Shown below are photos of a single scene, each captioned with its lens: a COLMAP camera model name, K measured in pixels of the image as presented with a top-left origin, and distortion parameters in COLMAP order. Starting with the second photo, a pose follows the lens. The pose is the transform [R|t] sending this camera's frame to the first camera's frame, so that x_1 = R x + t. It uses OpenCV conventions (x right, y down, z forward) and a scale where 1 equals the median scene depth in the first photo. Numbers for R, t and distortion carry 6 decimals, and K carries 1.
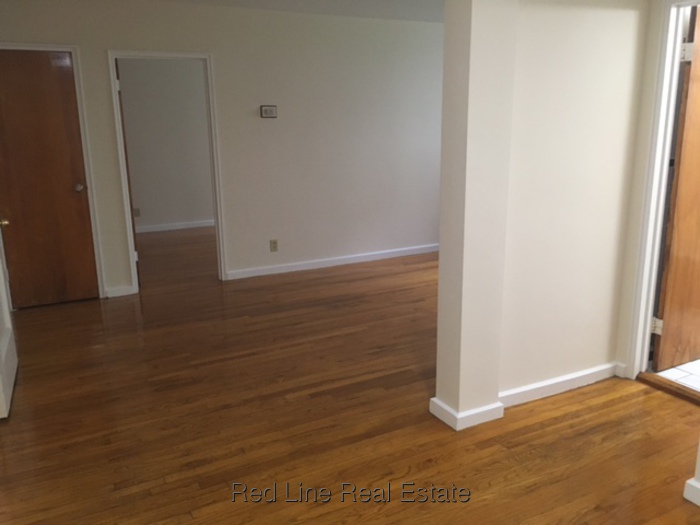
lens RADIAL K [[609.9, 0, 349.8], [0, 609.9, 262.7], [0, 0, 1]] dist [-0.012131, -0.010749]
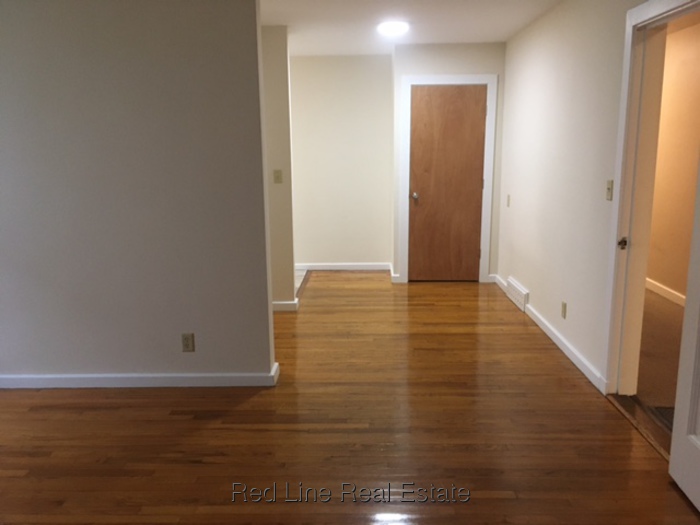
lens RADIAL K [[609.9, 0, 350.5], [0, 609.9, 262.7], [0, 0, 1]] dist [-0.012131, -0.010749]
pose [[-0.877940, -0.066845, 0.474081, -0.588845], [0.131801, 0.918201, 0.373544, -0.435208], [-0.460271, 0.390434, -0.797315, 1.895522]]
